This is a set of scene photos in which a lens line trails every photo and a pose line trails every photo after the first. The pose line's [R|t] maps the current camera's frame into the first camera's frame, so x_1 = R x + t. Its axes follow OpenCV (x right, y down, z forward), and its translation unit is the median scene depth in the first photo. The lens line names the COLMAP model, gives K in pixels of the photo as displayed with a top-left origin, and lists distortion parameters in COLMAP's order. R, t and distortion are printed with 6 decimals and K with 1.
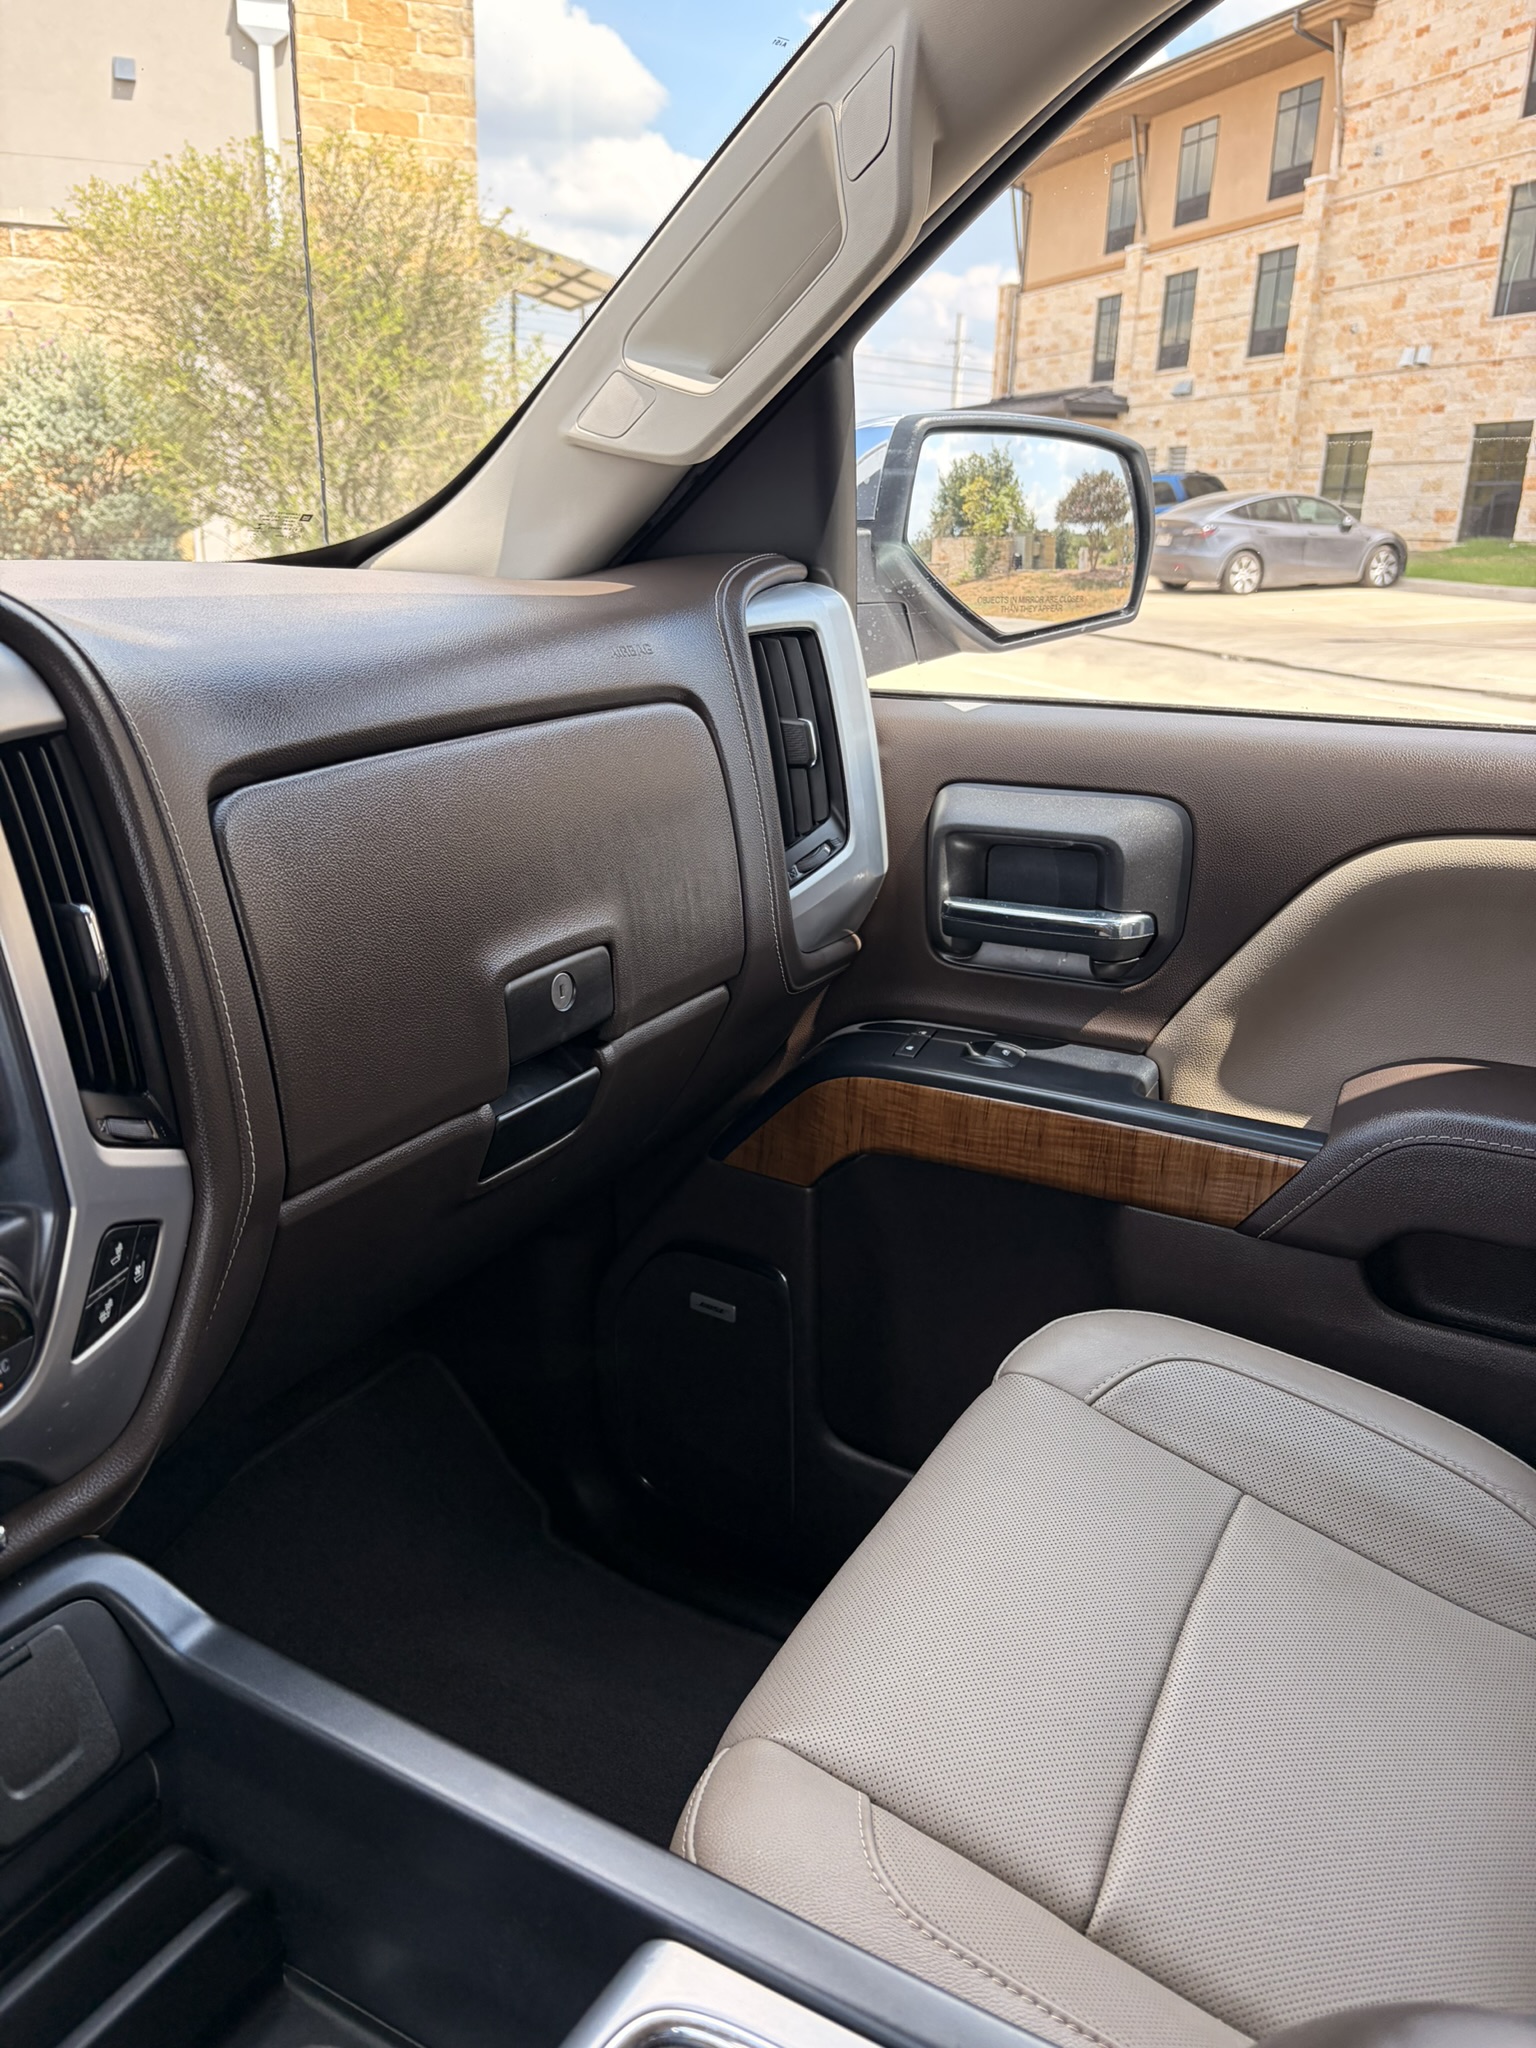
lens RADIAL K [[1557.8, 0, 755.4], [0, 1557.8, 1018.9], [0, 0, 1]] dist [0.047498, -0.054846]
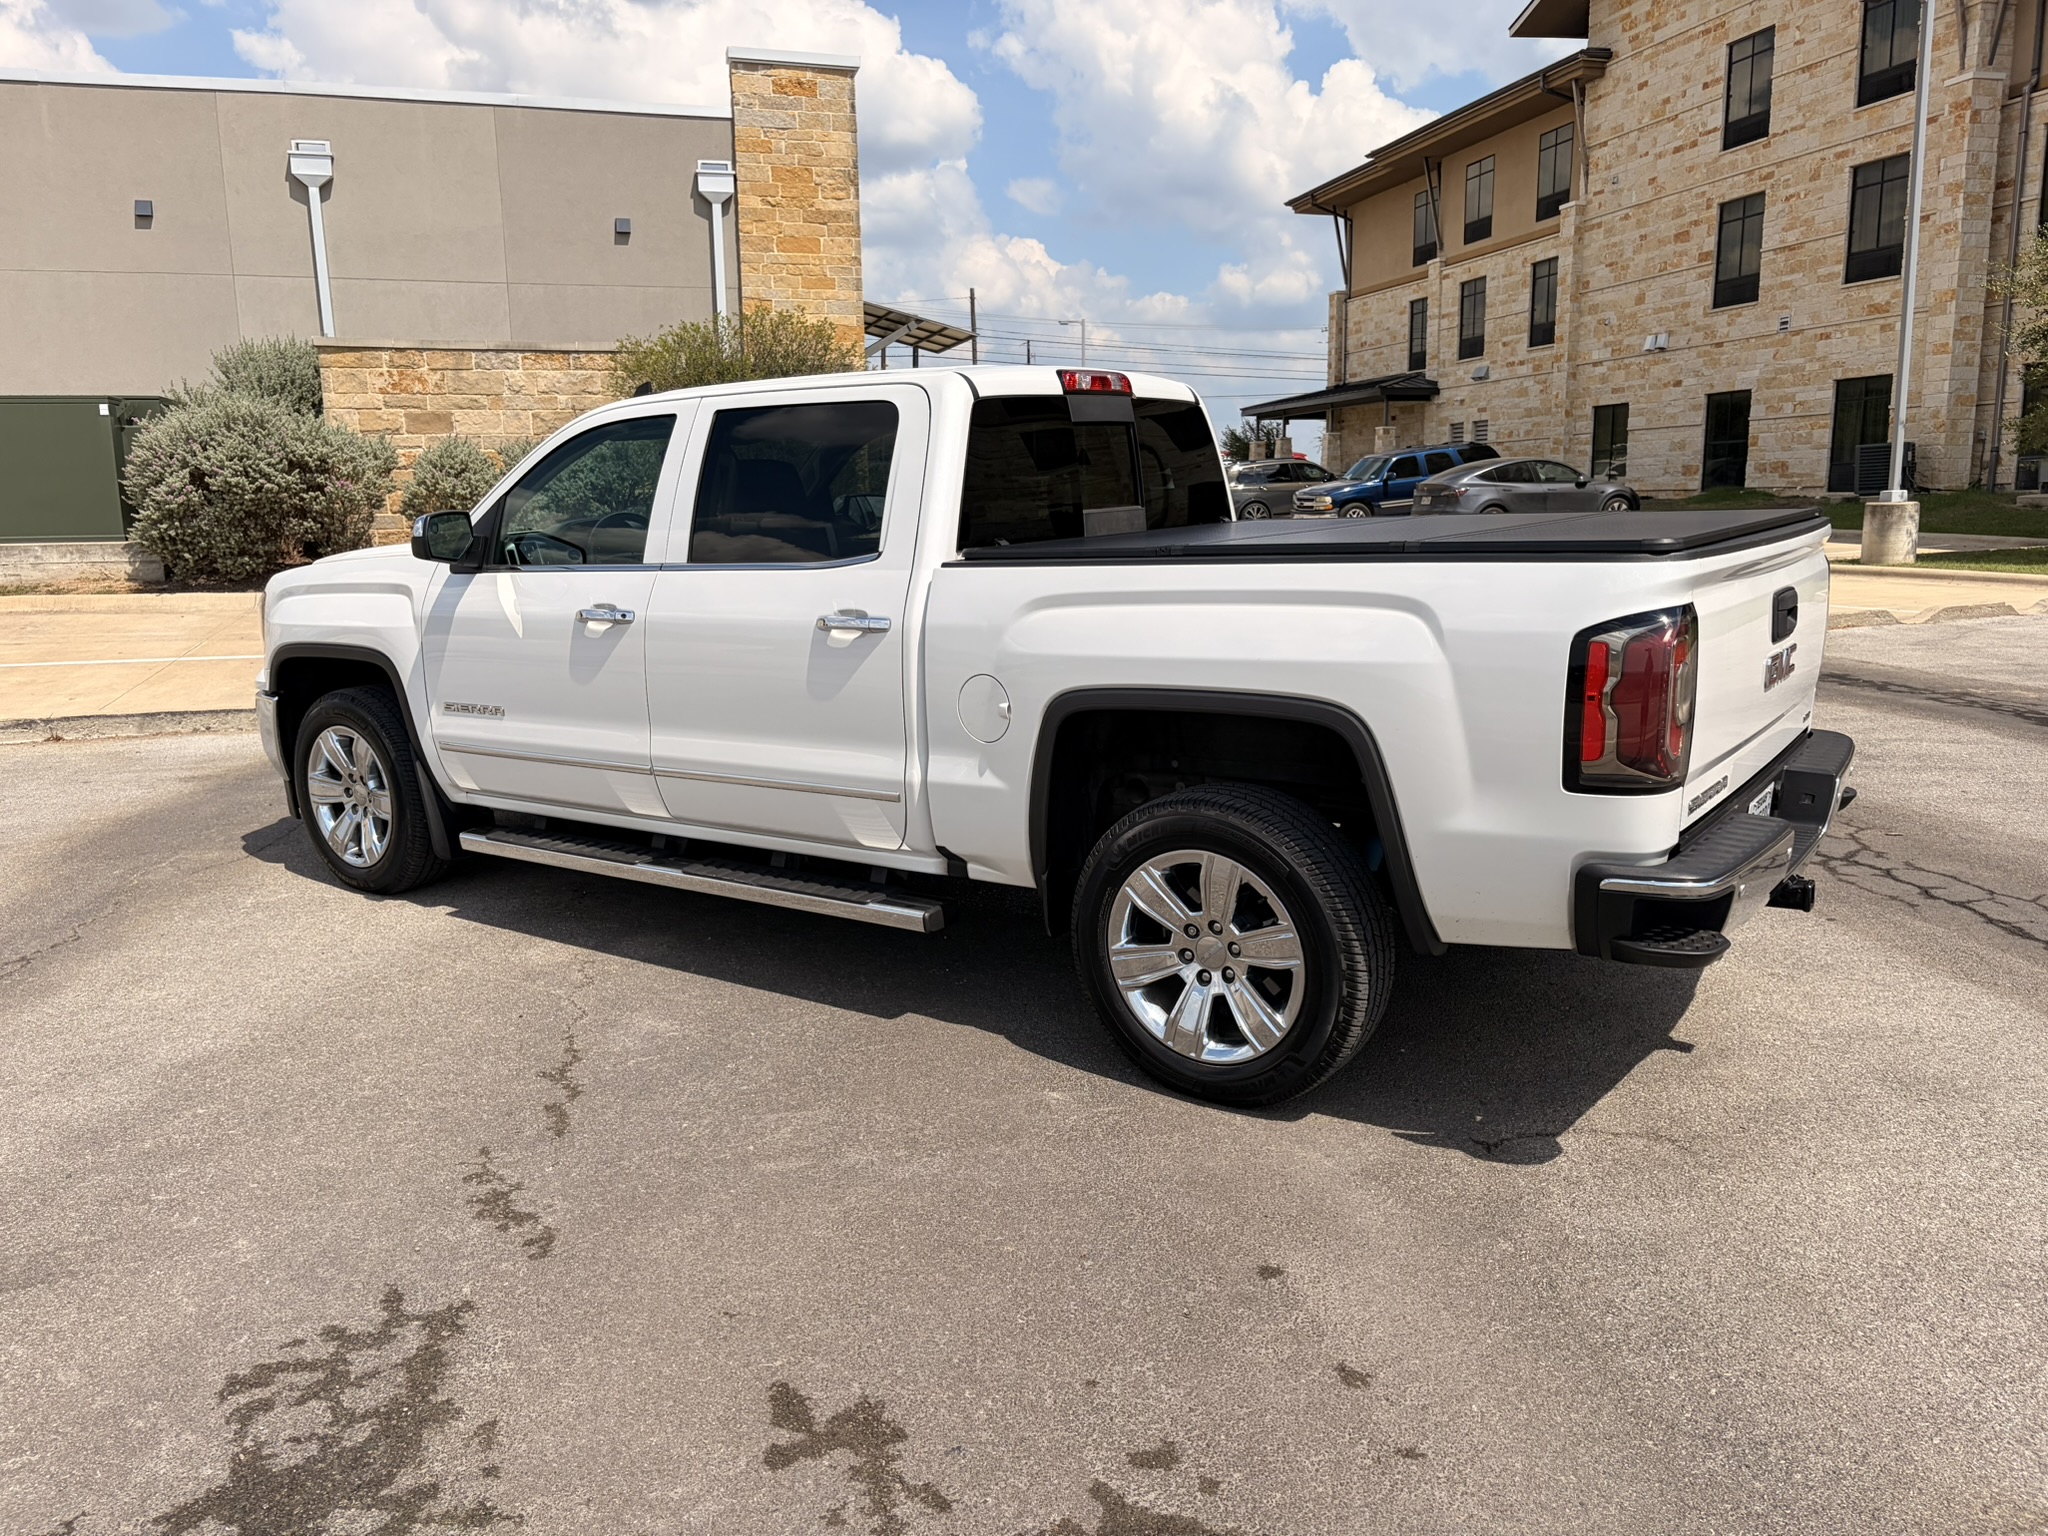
lens RADIAL K [[1557.8, 0, 1005.6], [0, 1557.8, 763.7], [0, 0, 1]] dist [0.047498, -0.054846]
pose [[0.993829, -0.027719, -0.107401, 0.053811], [0.012293, 0.989832, -0.141707, 0.059812], [0.110237, 0.139513, 0.984065, -0.187916]]
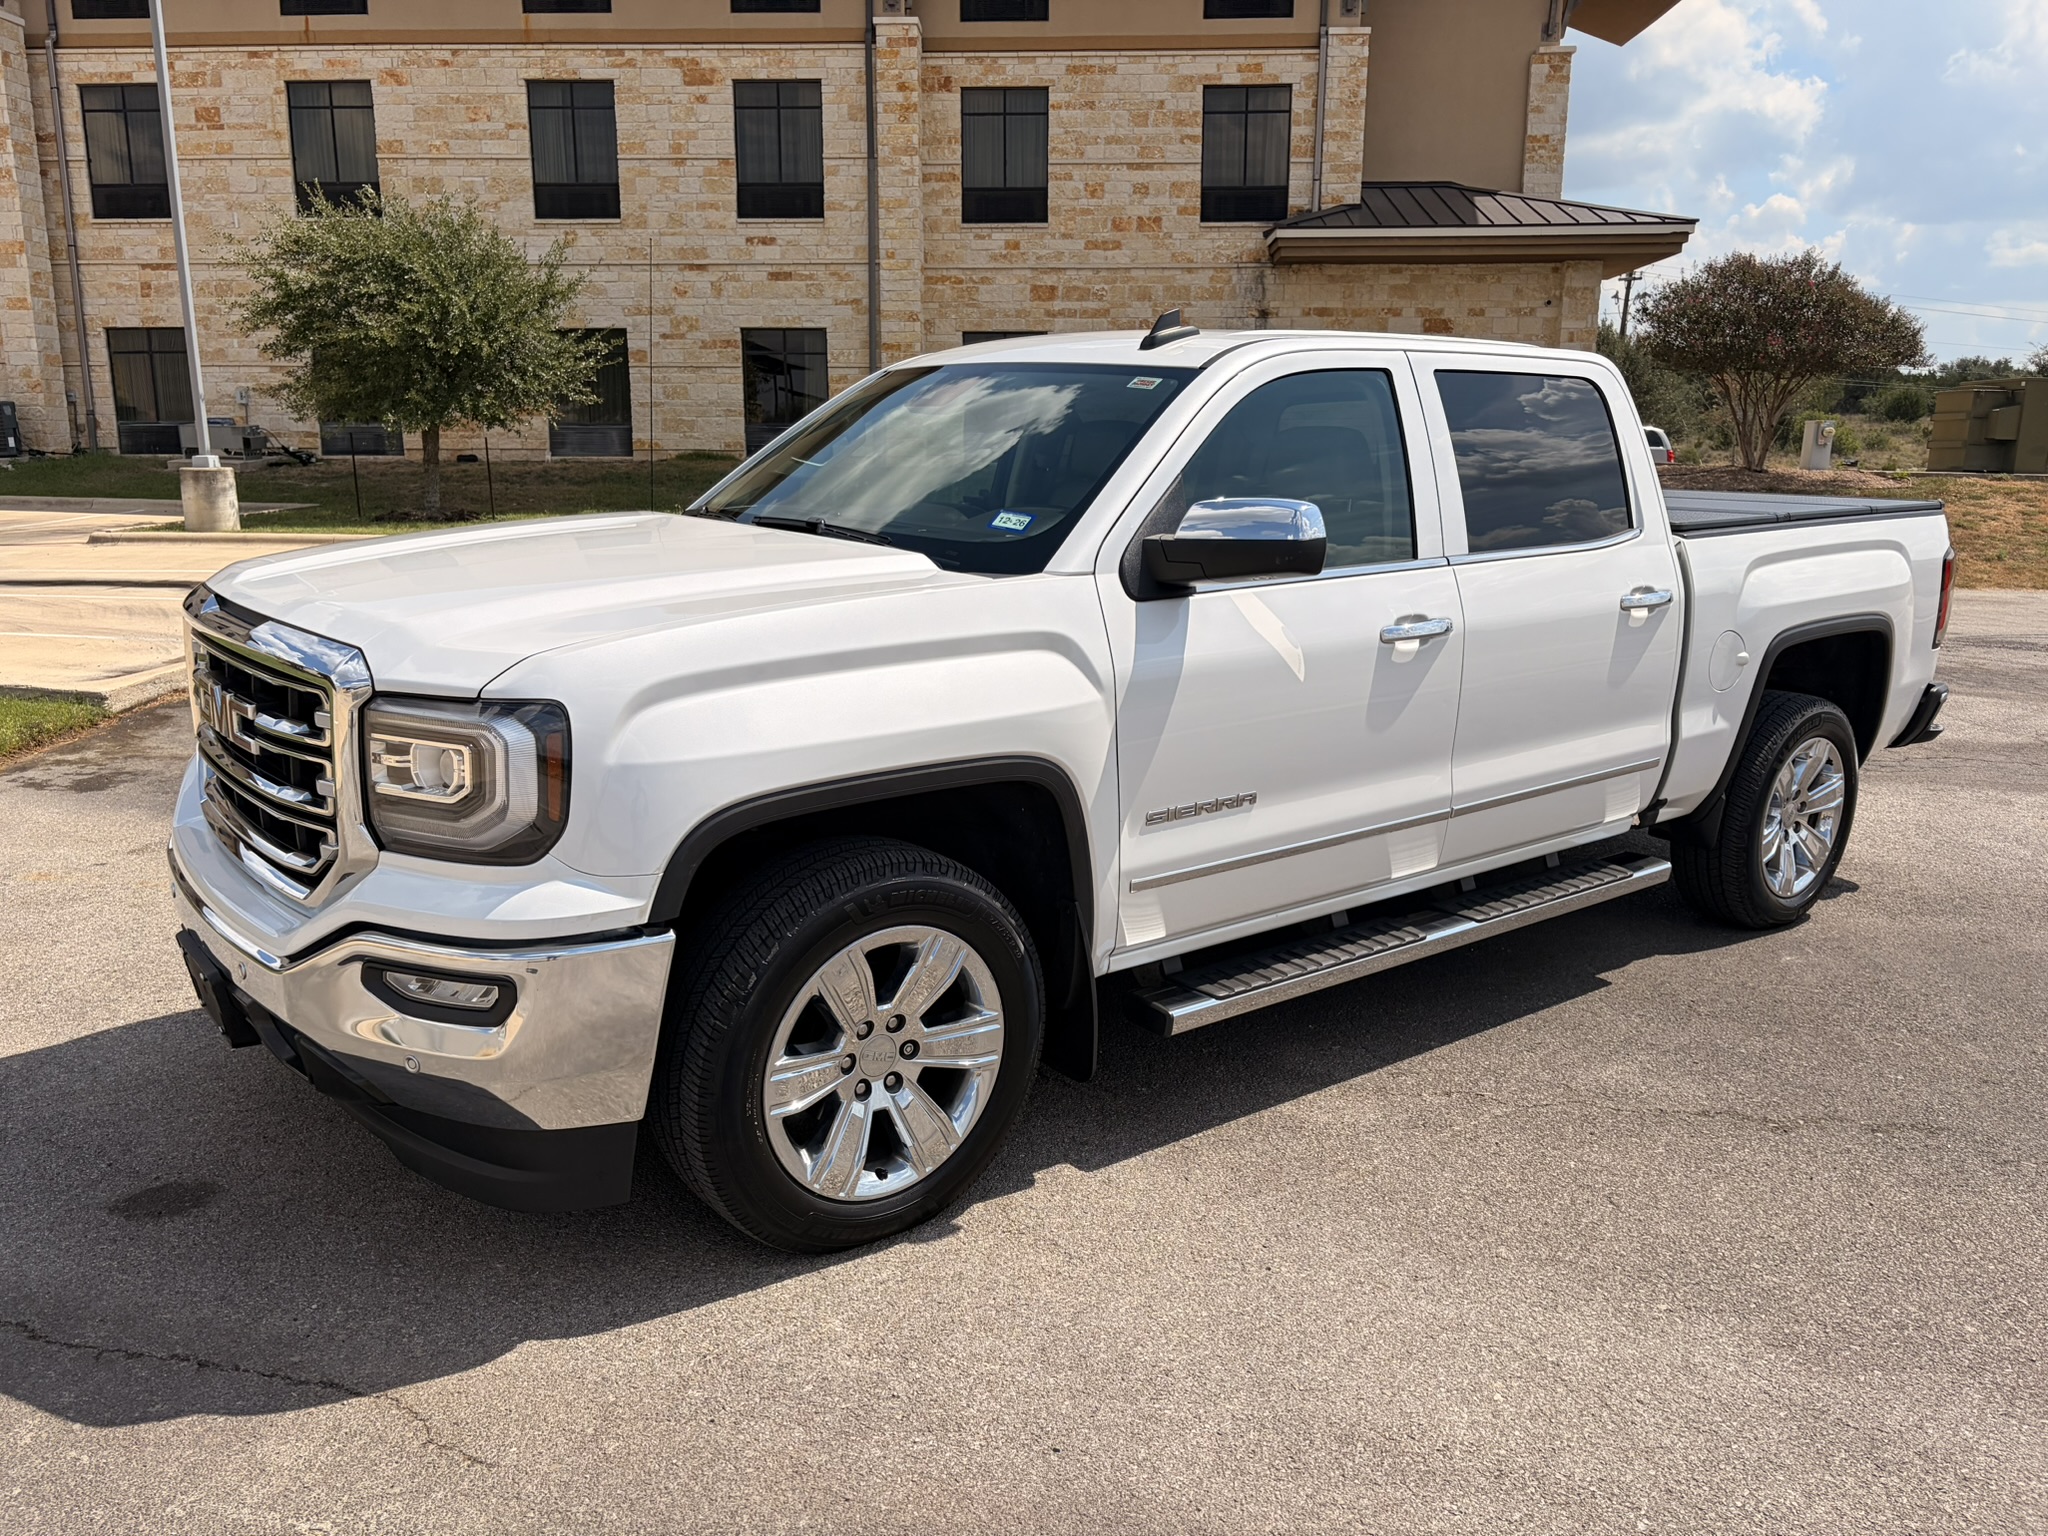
lens RADIAL K [[1557.8, 0, 1025.8], [0, 1557.8, 764.3], [0, 0, 1]] dist [0.047498, -0.054846]
pose [[0.369189, -0.213192, 0.904571, -0.147661], [0.288457, 0.951548, 0.106534, 0.004414], [-0.883455, 0.221599, 0.412797, -0.044512]]
